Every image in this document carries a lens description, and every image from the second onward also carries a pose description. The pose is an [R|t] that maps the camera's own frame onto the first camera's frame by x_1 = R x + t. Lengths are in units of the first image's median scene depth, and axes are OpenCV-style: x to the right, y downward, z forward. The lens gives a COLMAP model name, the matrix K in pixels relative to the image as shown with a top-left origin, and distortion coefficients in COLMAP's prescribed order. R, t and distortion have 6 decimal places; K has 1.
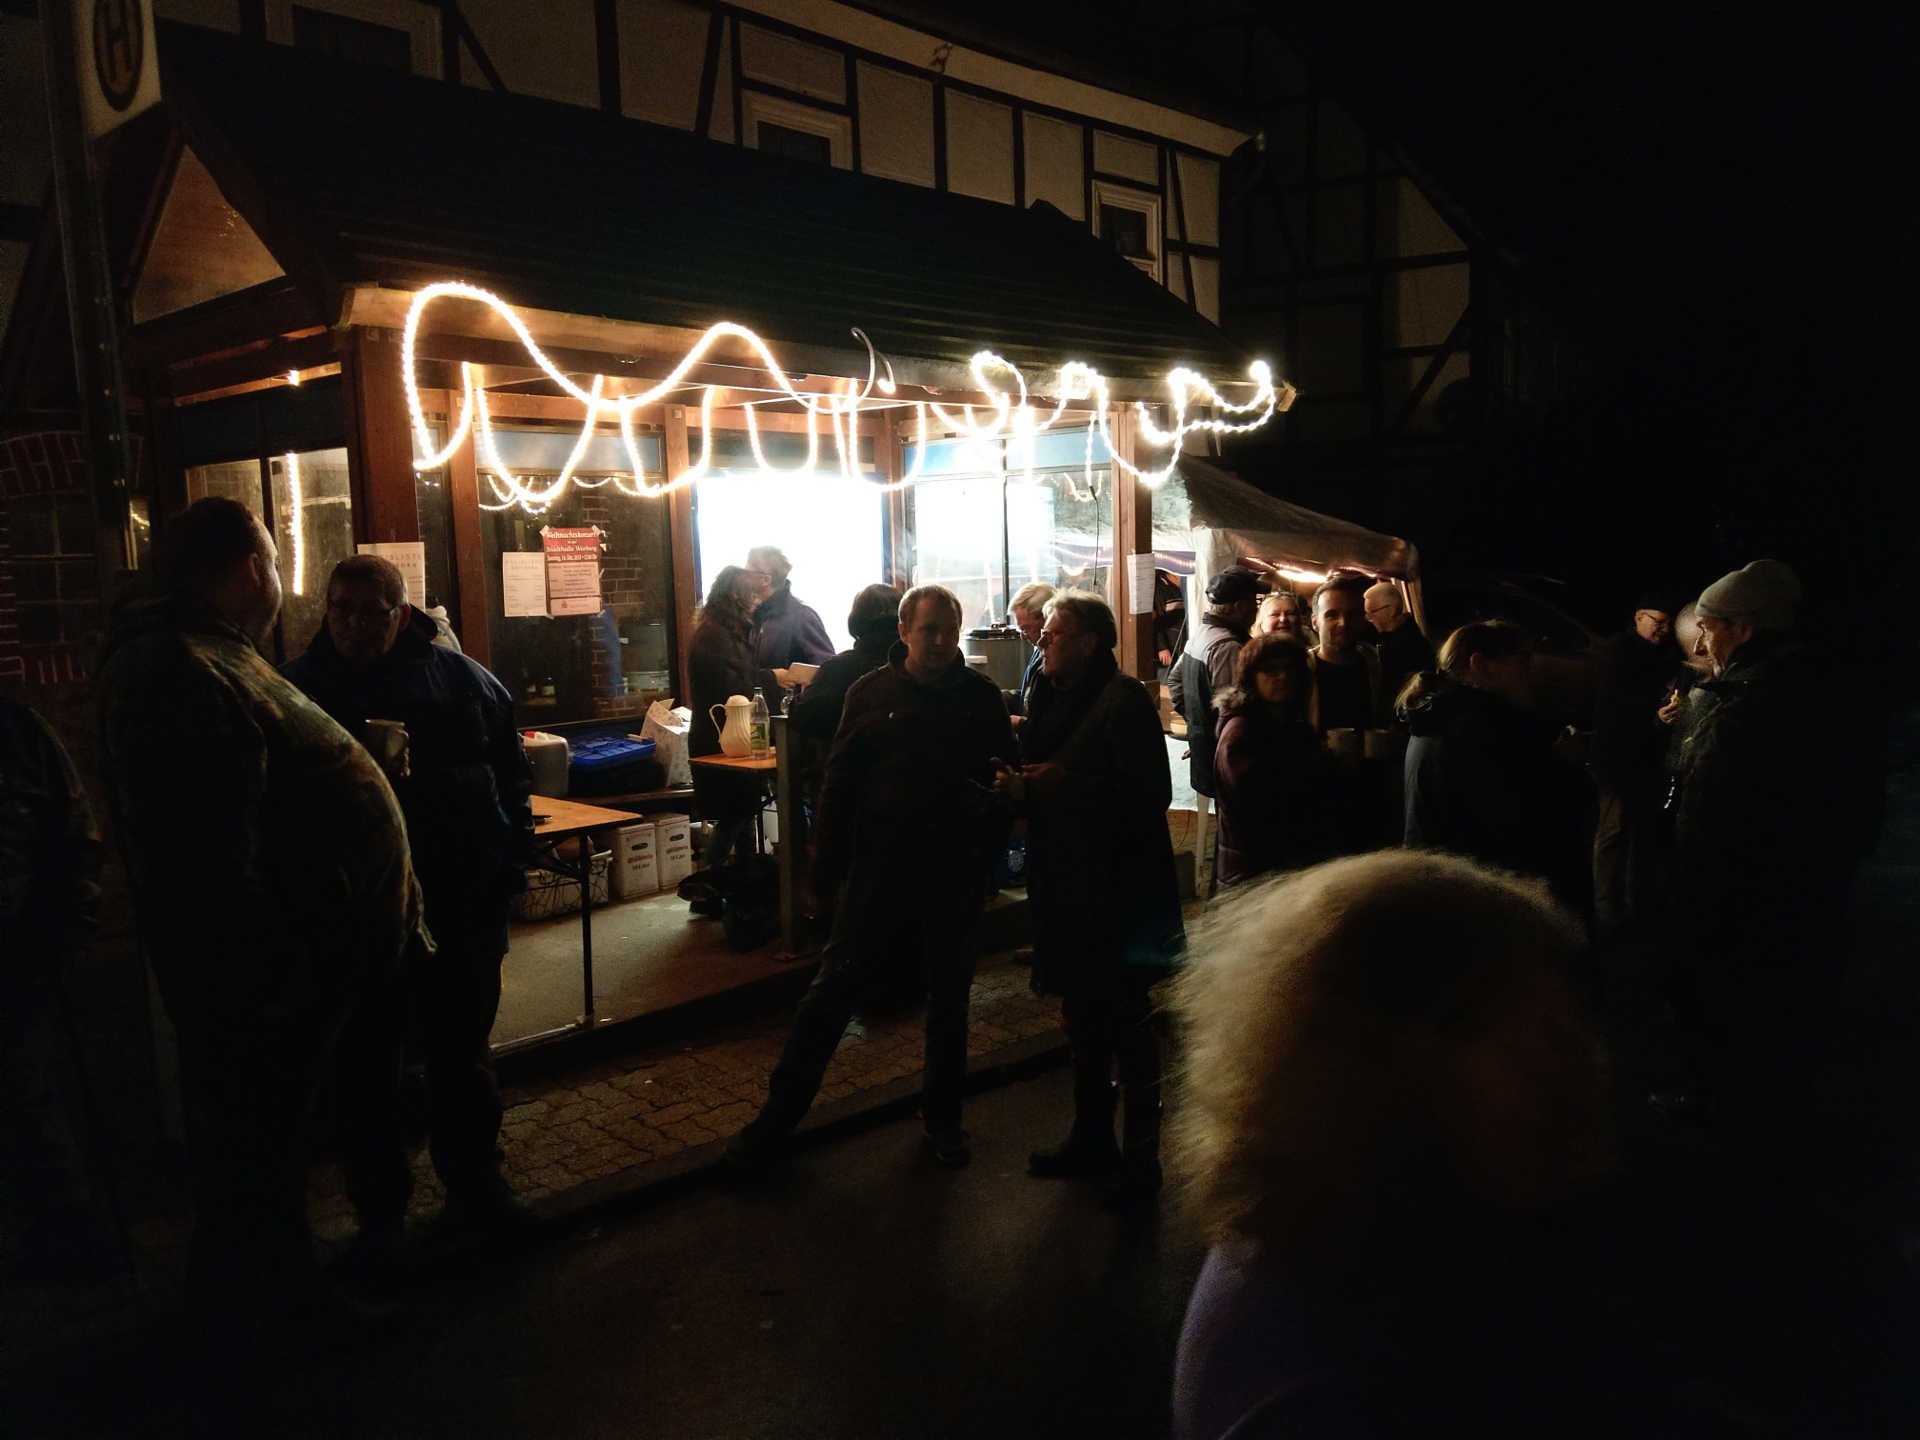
lens RADIAL K [[1454.5, 0, 1004.0], [0, 1454.5, 689.7], [0, 0, 1]] dist [0.038925, -0.000289]
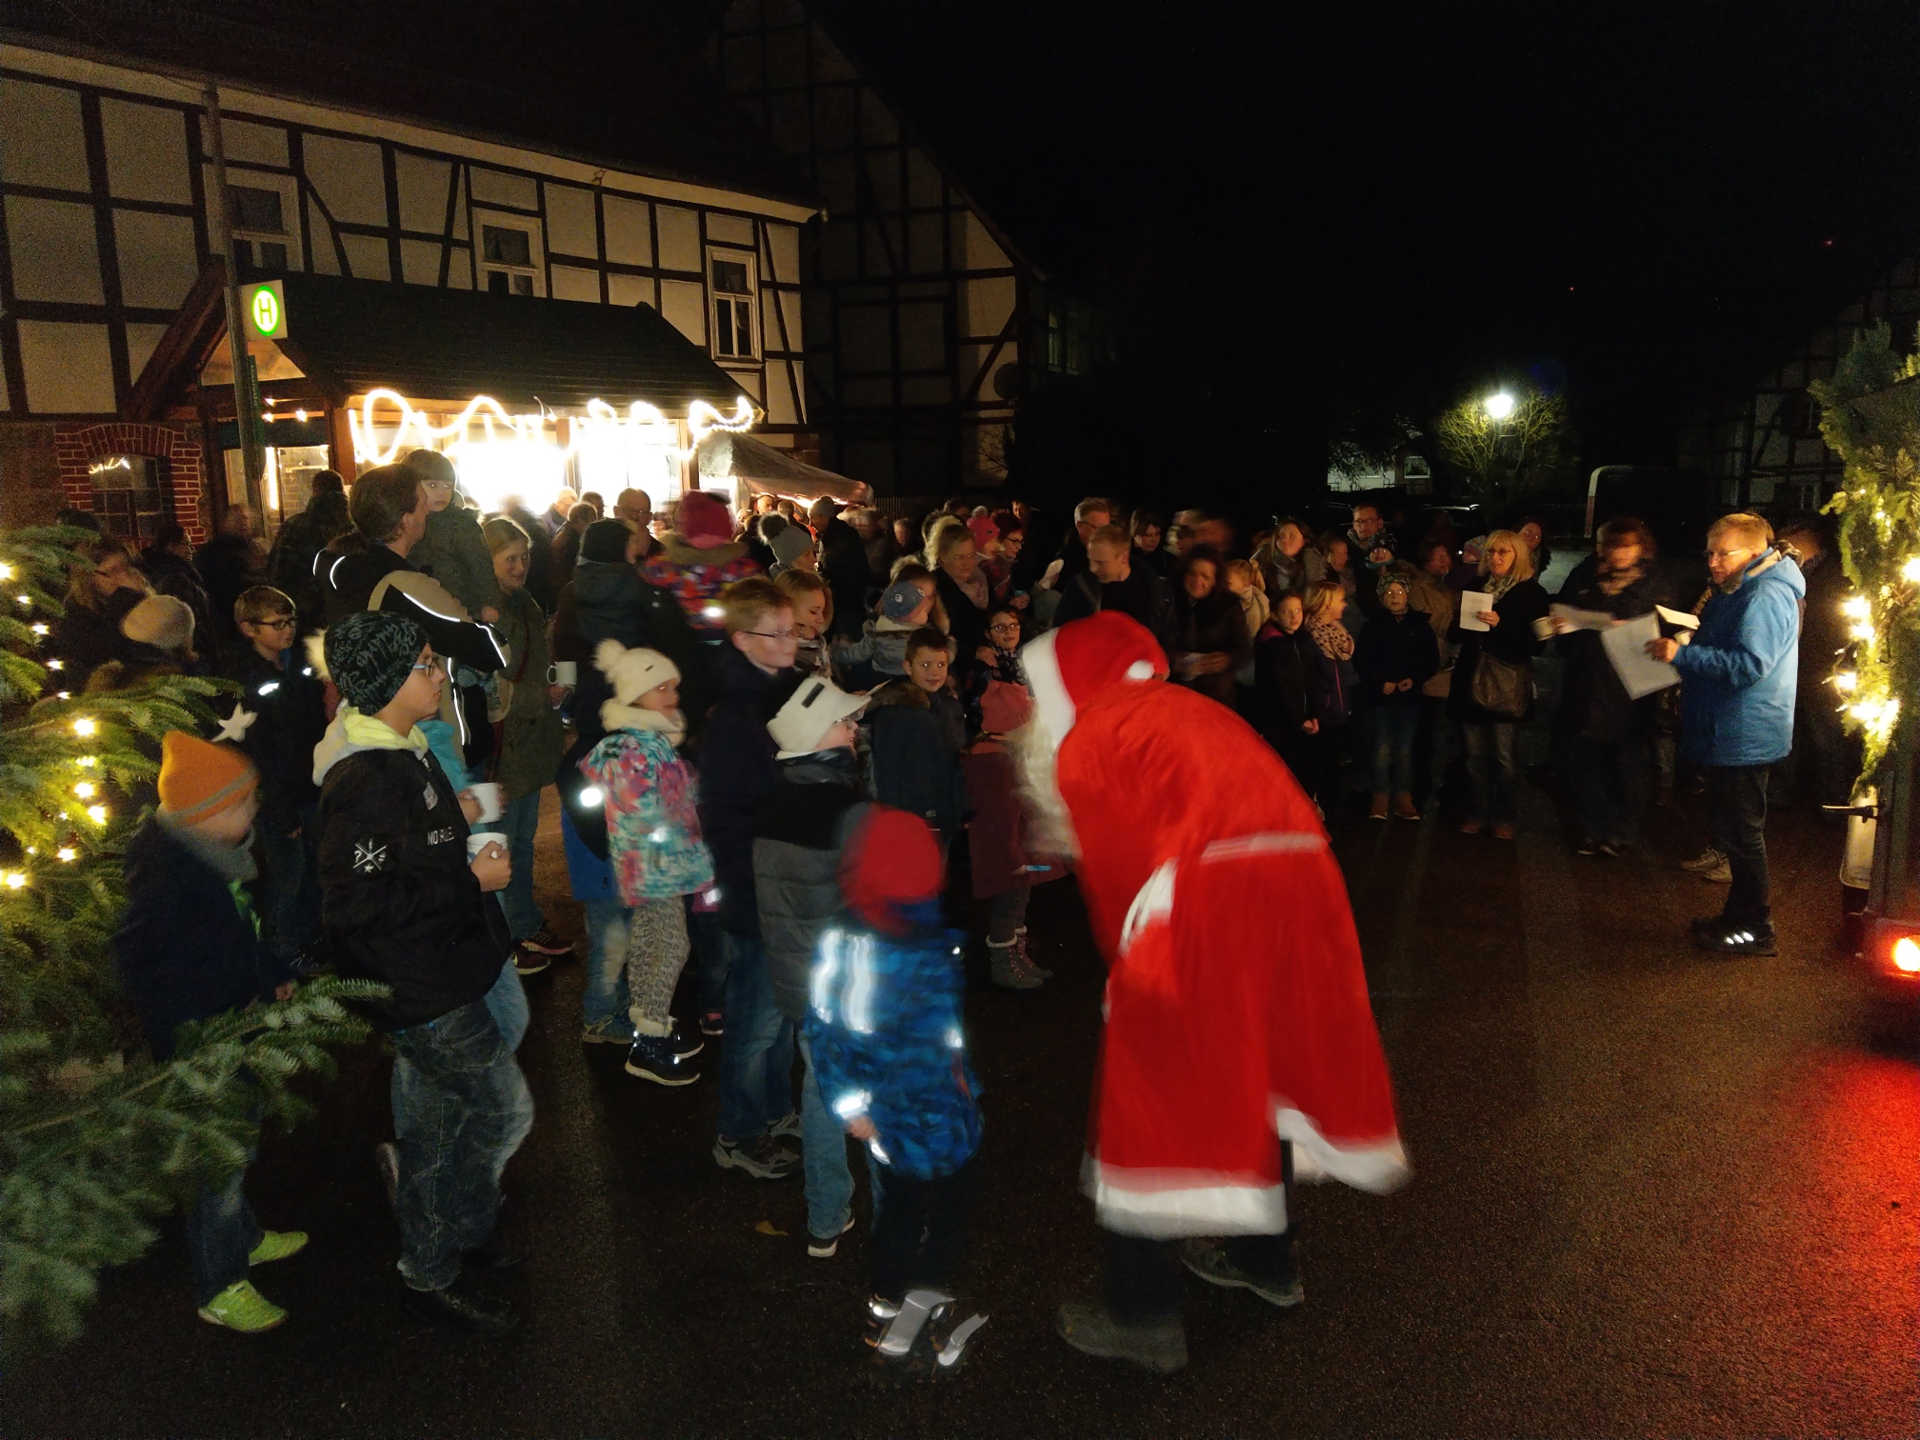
lens RADIAL K [[1472.9, 0, 953.1], [0, 1472.9, 725.8], [0, 0, 1]] dist [0.080864, -0.130225]
pose [[0.990406, -0.019958, 0.136741, 0.111982], [0.010687, 0.997614, 0.068205, 0.065025], [-0.137776, -0.066090, 0.988256, -0.740907]]
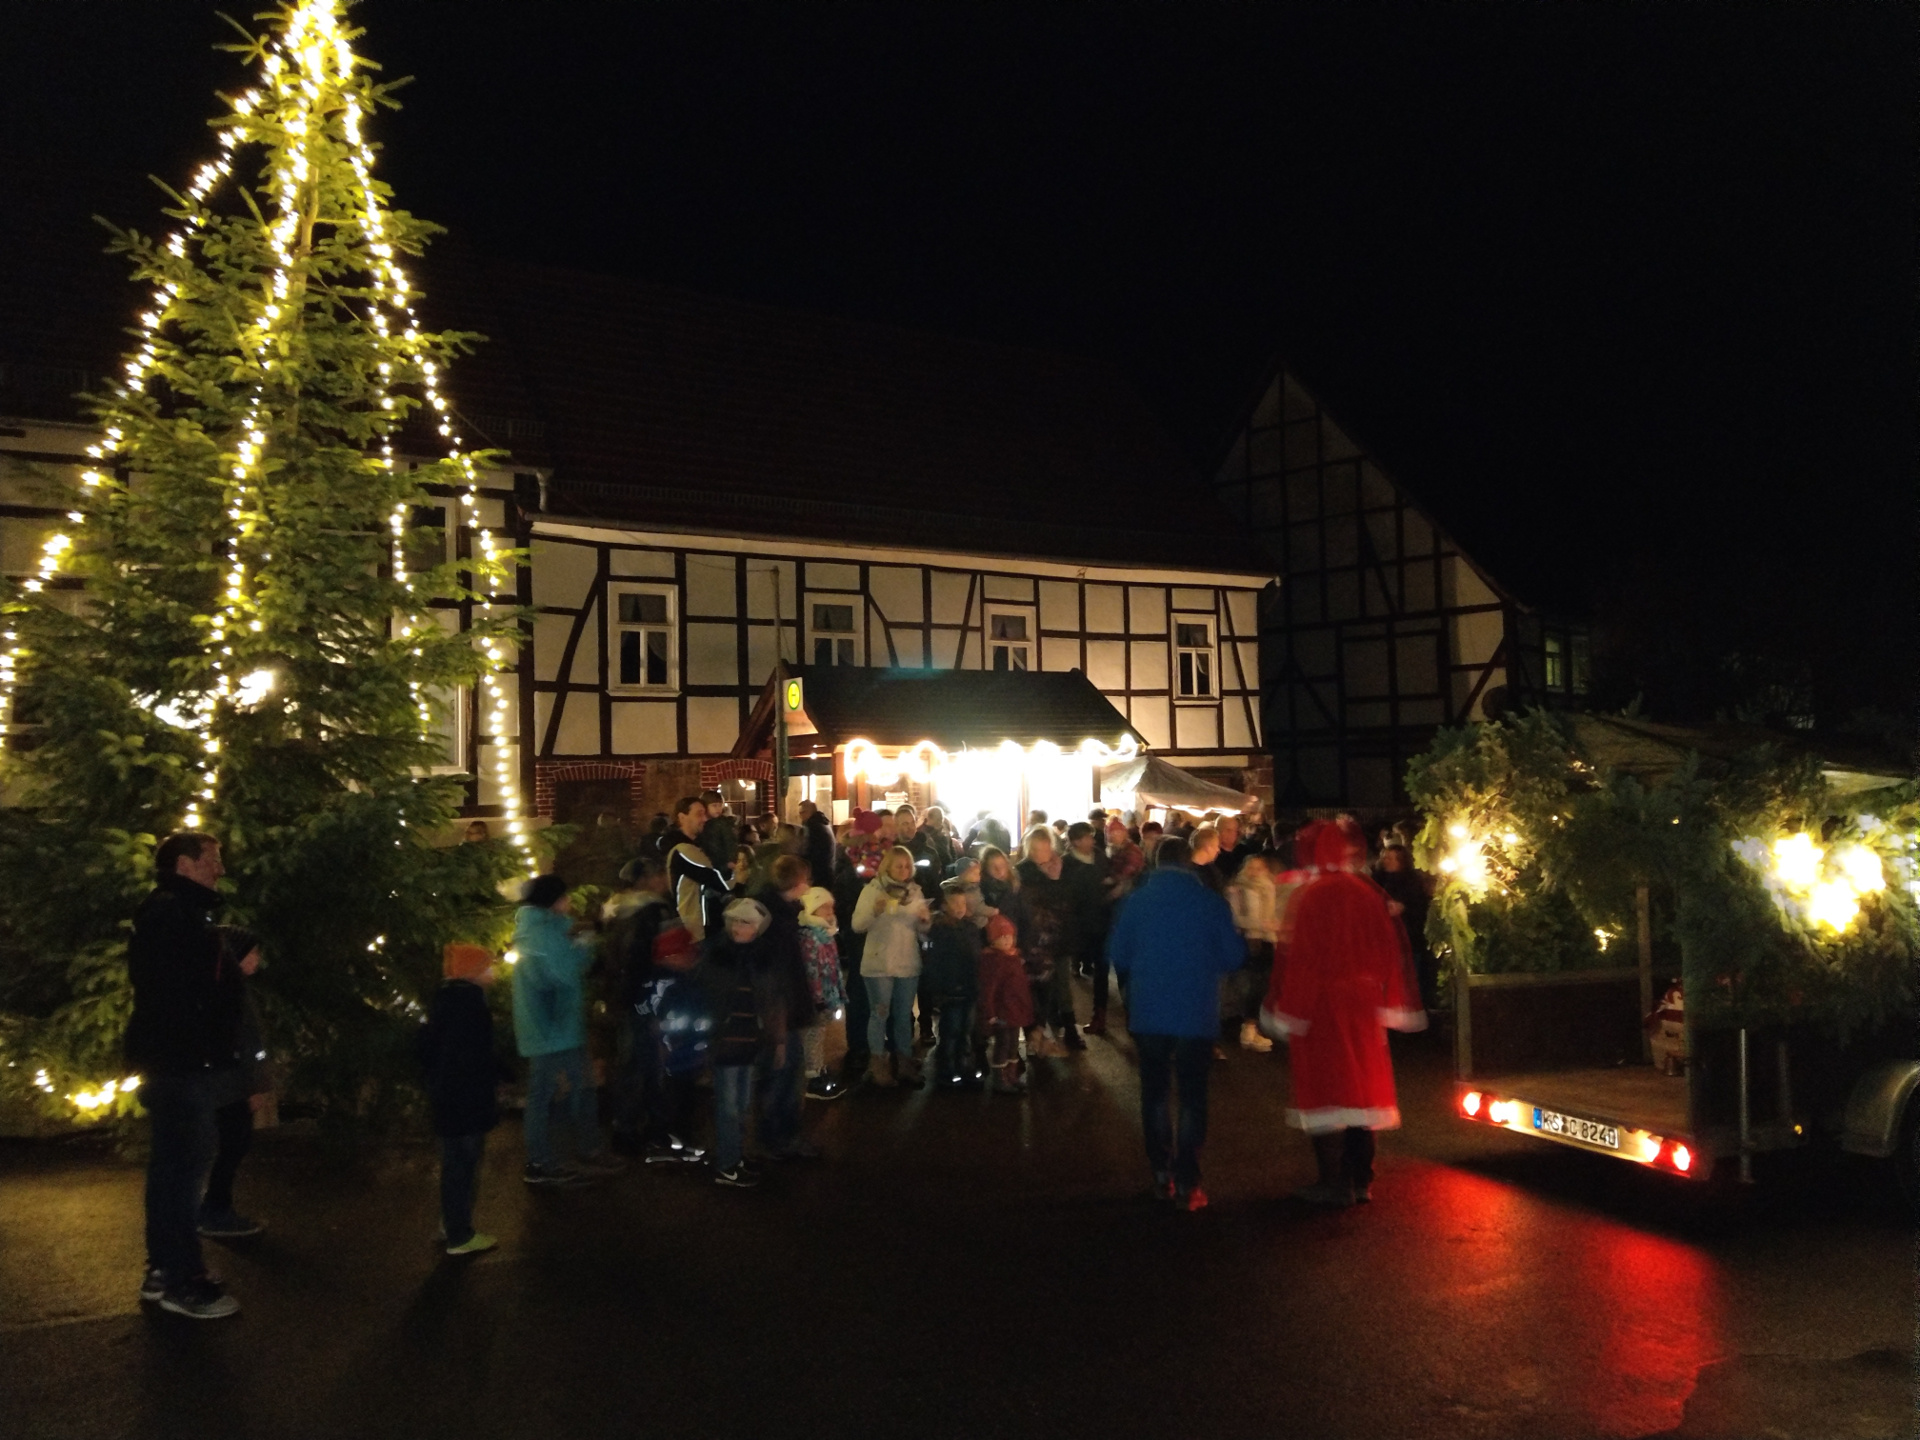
lens RADIAL K [[1501.6, 0, 957.5], [0, 1501.6, 736.2], [0, 0, 1]] dist [0.099182, -0.102169]
pose [[0.952500, -0.005674, -0.304486, 0.480277], [-0.033564, 0.991780, -0.123477, 0.093157], [0.302684, 0.127832, 0.944480, -1.178488]]
